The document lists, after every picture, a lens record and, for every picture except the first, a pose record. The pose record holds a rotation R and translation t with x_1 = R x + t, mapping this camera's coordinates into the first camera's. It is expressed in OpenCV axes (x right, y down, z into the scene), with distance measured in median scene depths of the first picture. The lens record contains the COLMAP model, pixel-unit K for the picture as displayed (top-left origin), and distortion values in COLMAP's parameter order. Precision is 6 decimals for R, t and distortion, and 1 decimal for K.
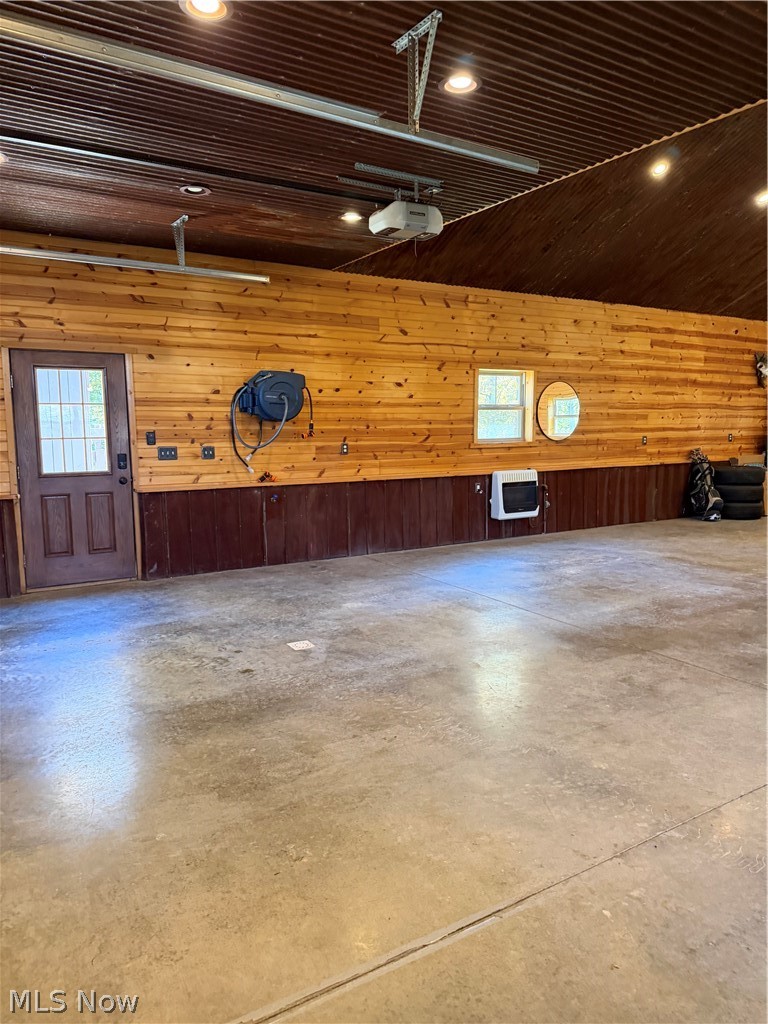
lens RADIAL K [[711.4, 0, 382.0], [0, 711.4, 517.5], [0, 0, 1]] dist [0.171427, -0.352287]
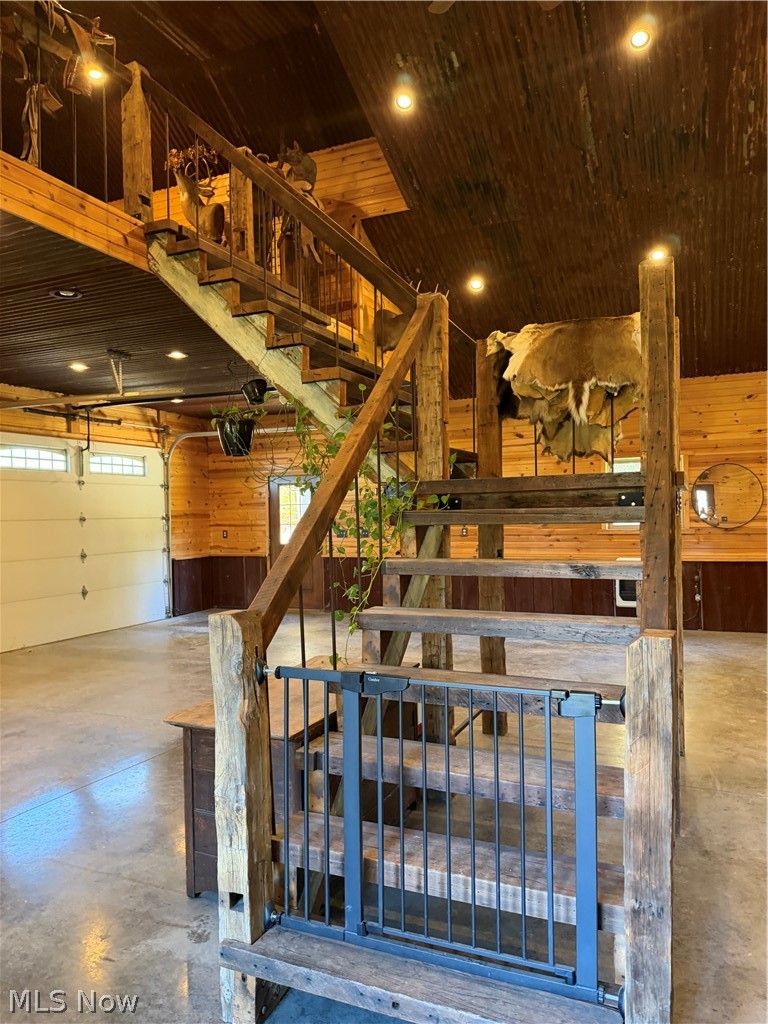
lens RADIAL K [[711.4, 0, 382.0], [0, 711.4, 517.5], [0, 0, 1]] dist [0.171427, -0.352287]
pose [[0.555697, 0.003170, -0.831379, 1.401694], [-0.091715, 0.994123, -0.057512, -0.056250], [0.826311, 0.108209, 0.552722, 0.276370]]
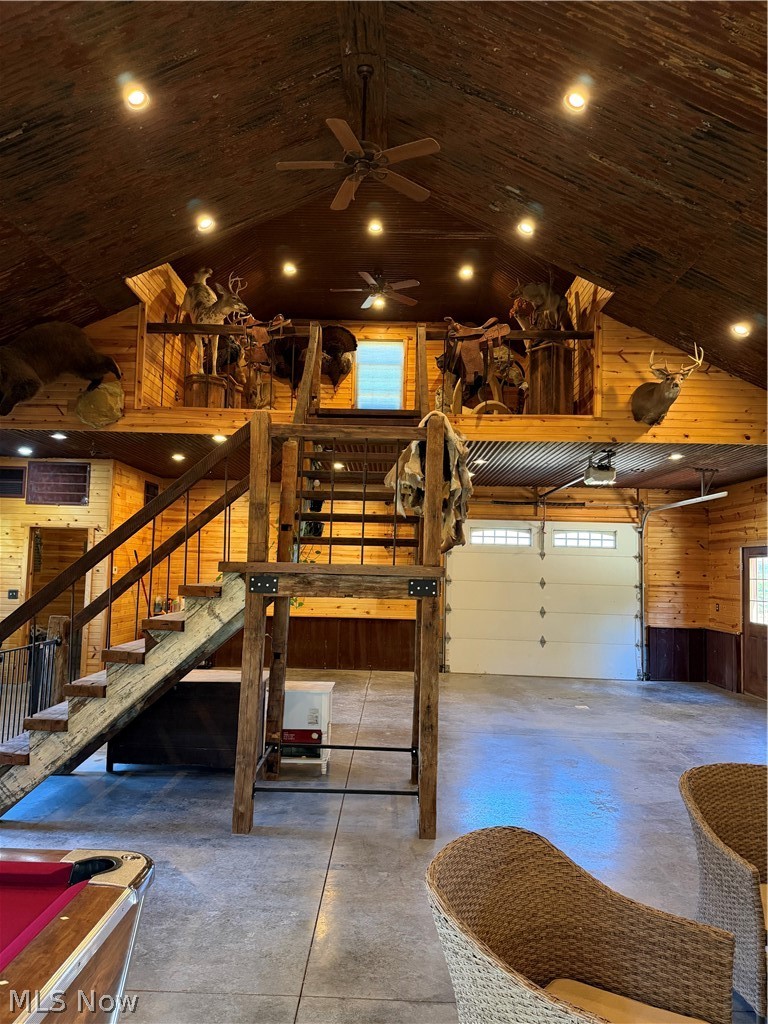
lens RADIAL K [[711.4, 0, 382.0], [0, 711.4, 517.5], [0, 0, 1]] dist [0.171427, -0.352287]
pose [[-0.545984, -0.065175, -0.835257, 1.678923], [-0.129159, 0.991599, 0.007053, -0.243395], [0.827780, 0.111731, -0.549815, 1.460051]]
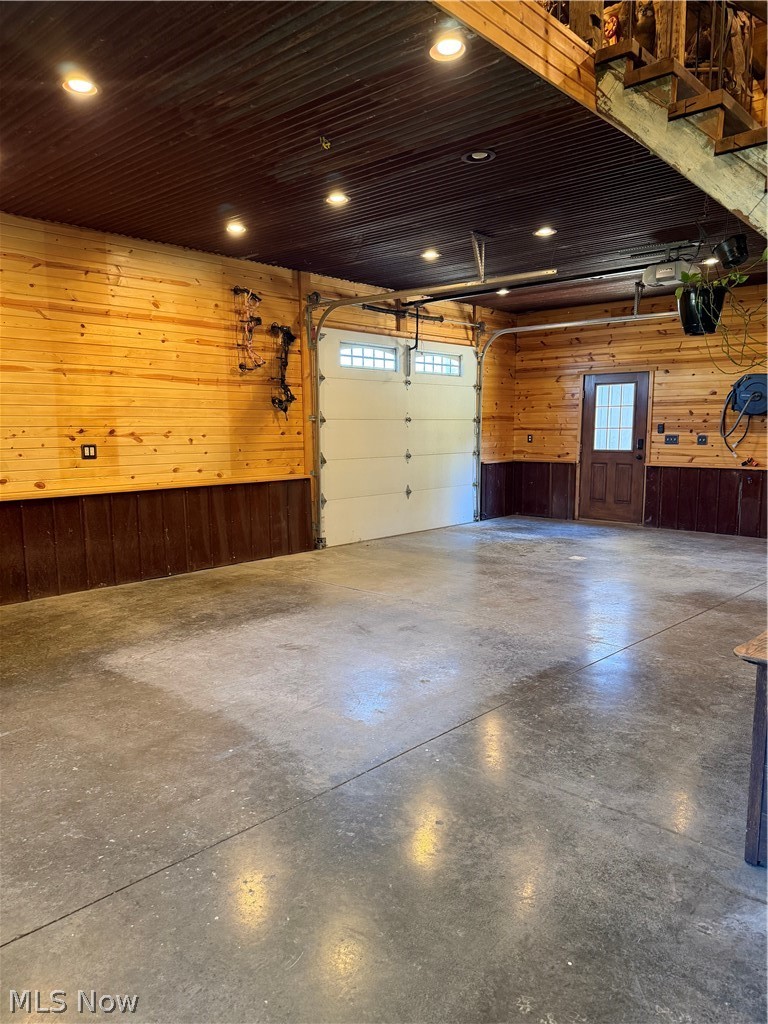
lens RADIAL K [[709.1, 0, 375.6], [0, 709.1, 526.6], [0, 0, 1]] dist [0.093198, -0.112521]
pose [[0.259189, 0.145186, -0.954852, 1.211608], [-0.122175, 0.985624, 0.116701, -0.020664], [0.958068, 0.086411, 0.273201, 0.115470]]
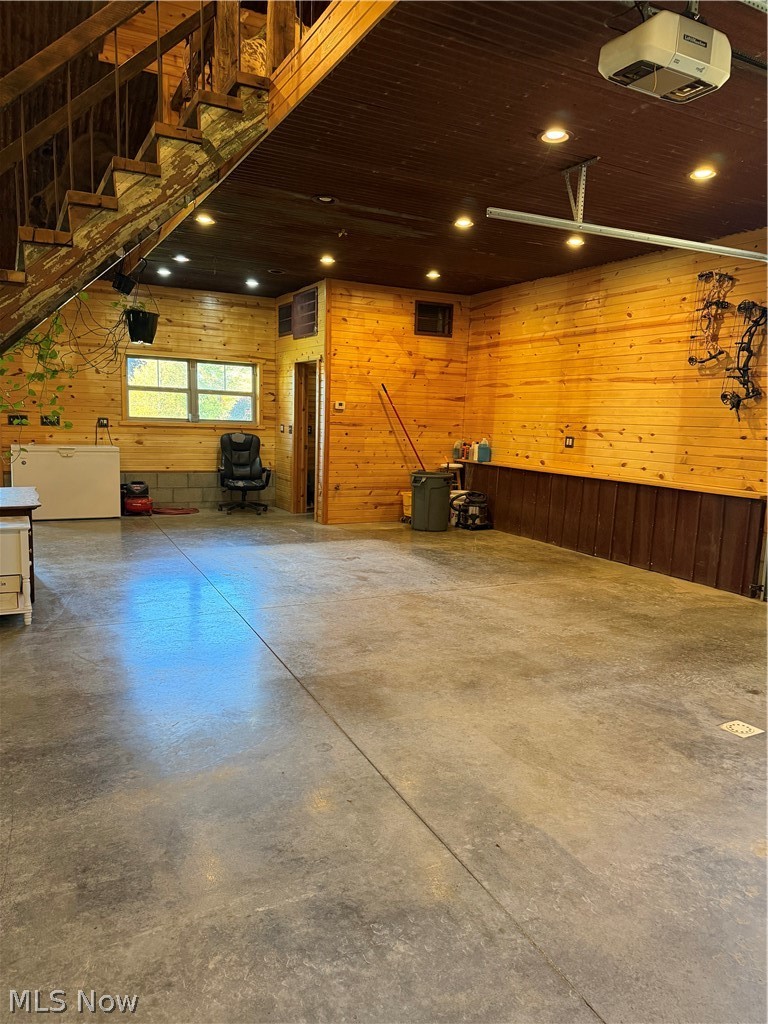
lens RADIAL K [[711.4, 0, 382.0], [0, 711.4, 517.5], [0, 0, 1]] dist [0.171427, -0.352287]
pose [[-0.996351, -0.035426, 0.077651, 0.186853], [-0.013295, 0.963105, 0.268799, -0.206030], [-0.084309, 0.266786, -0.960061, 1.580927]]
